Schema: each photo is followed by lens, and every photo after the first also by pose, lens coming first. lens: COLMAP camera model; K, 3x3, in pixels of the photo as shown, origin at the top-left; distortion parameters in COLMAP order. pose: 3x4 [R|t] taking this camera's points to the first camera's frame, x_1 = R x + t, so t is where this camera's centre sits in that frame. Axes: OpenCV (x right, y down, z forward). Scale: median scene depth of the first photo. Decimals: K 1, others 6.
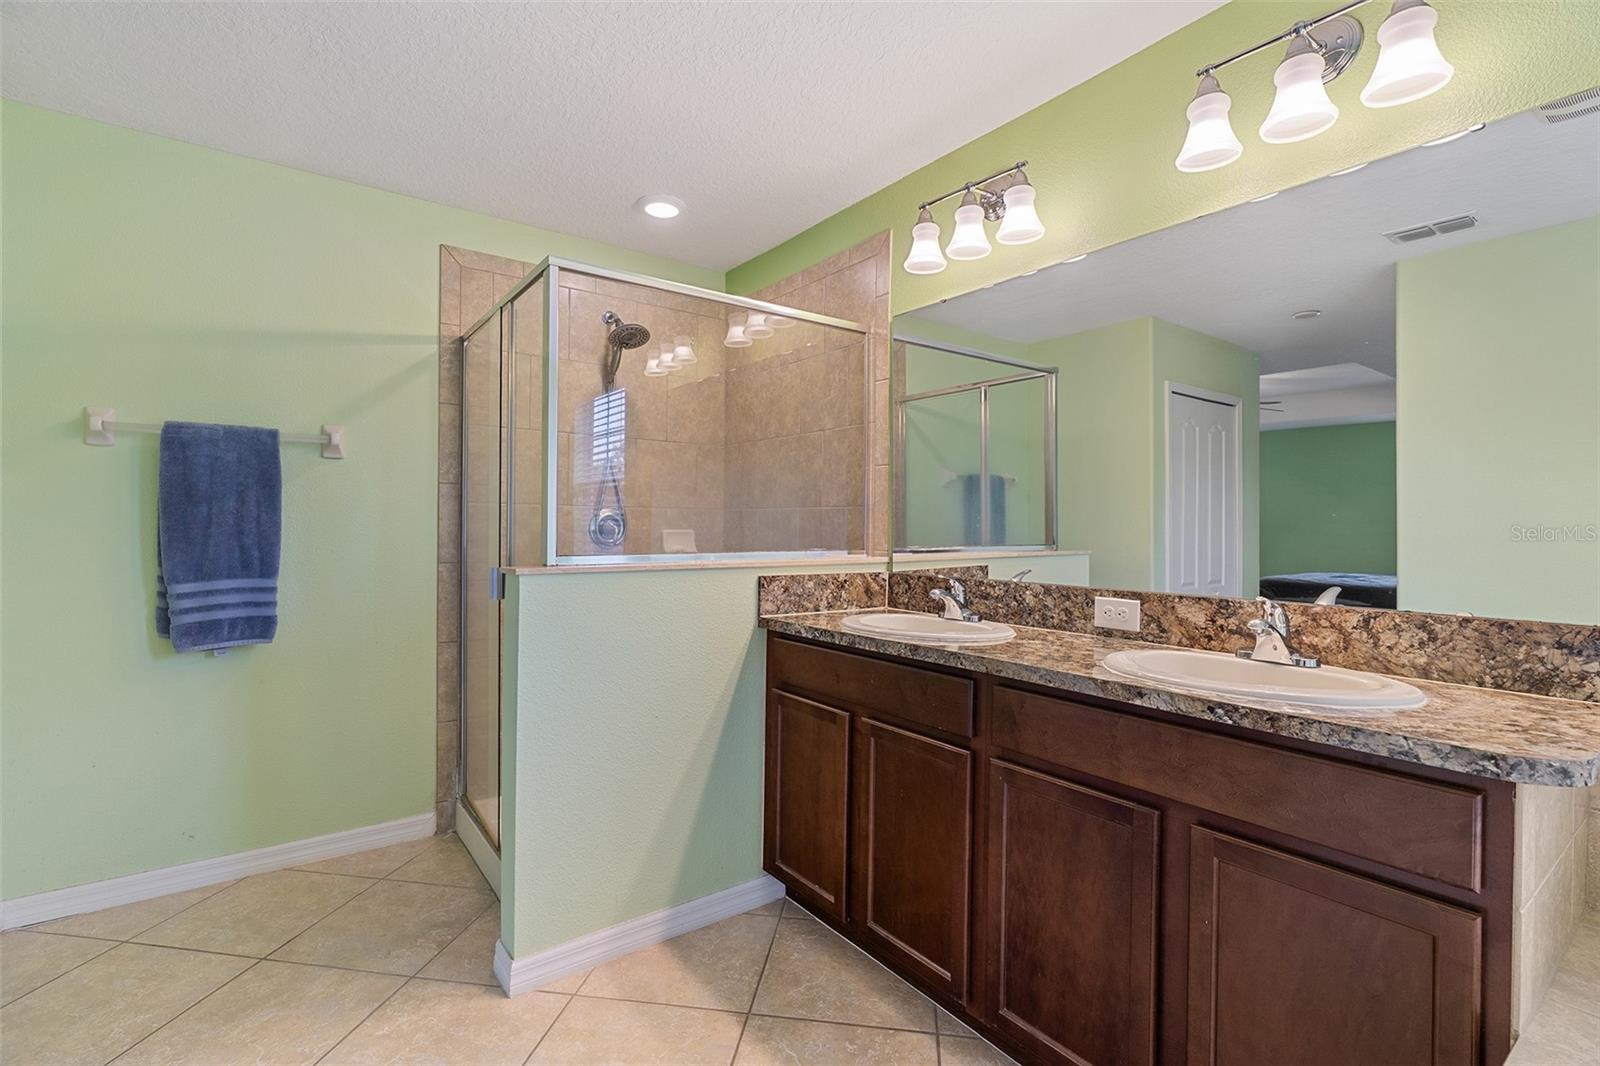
lens RADIAL K [[731.0, 0, 805.4], [0, 731.0, 531.0], [0, 0, 1]] dist [-0.003869, 0.000652]
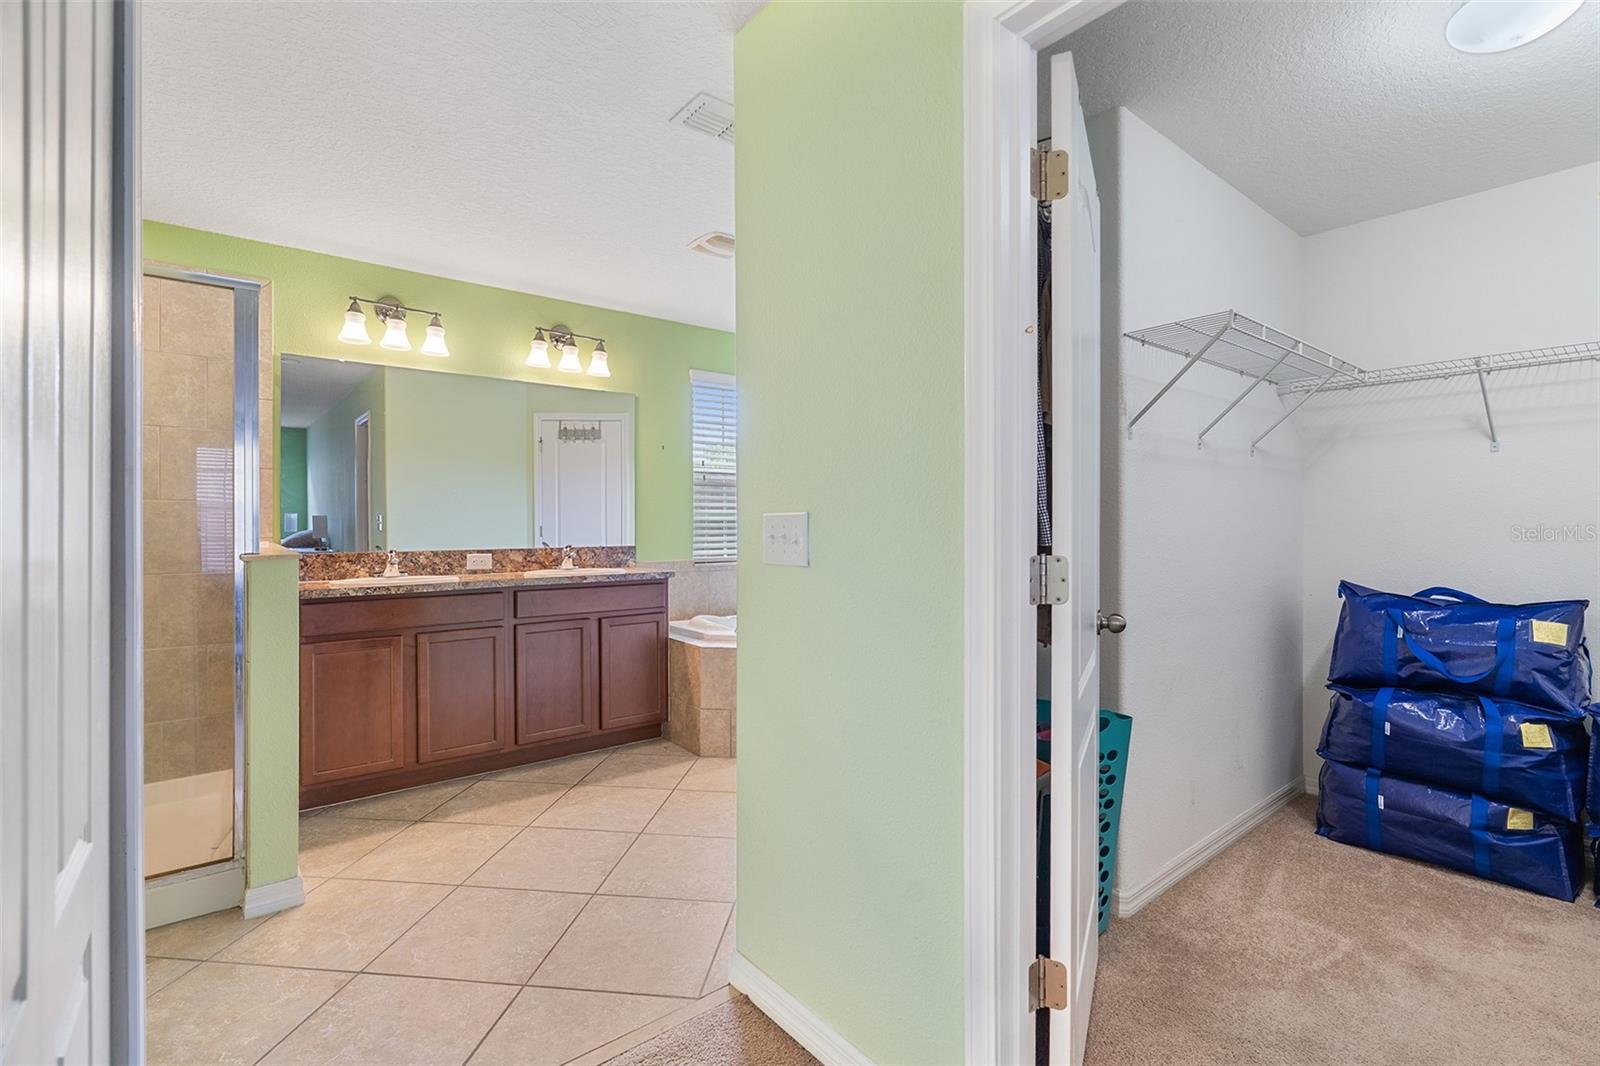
lens RADIAL K [[731.0, 0, 799.1], [0, 731.0, 521.2], [0, 0, 1]] dist [-0.003869, 0.000652]
pose [[-0.044596, -0.008237, 0.998971, -1.628843], [0.004946, 0.999952, 0.008466, -0.010307], [-0.998993, 0.005318, -0.044553, 0.213453]]
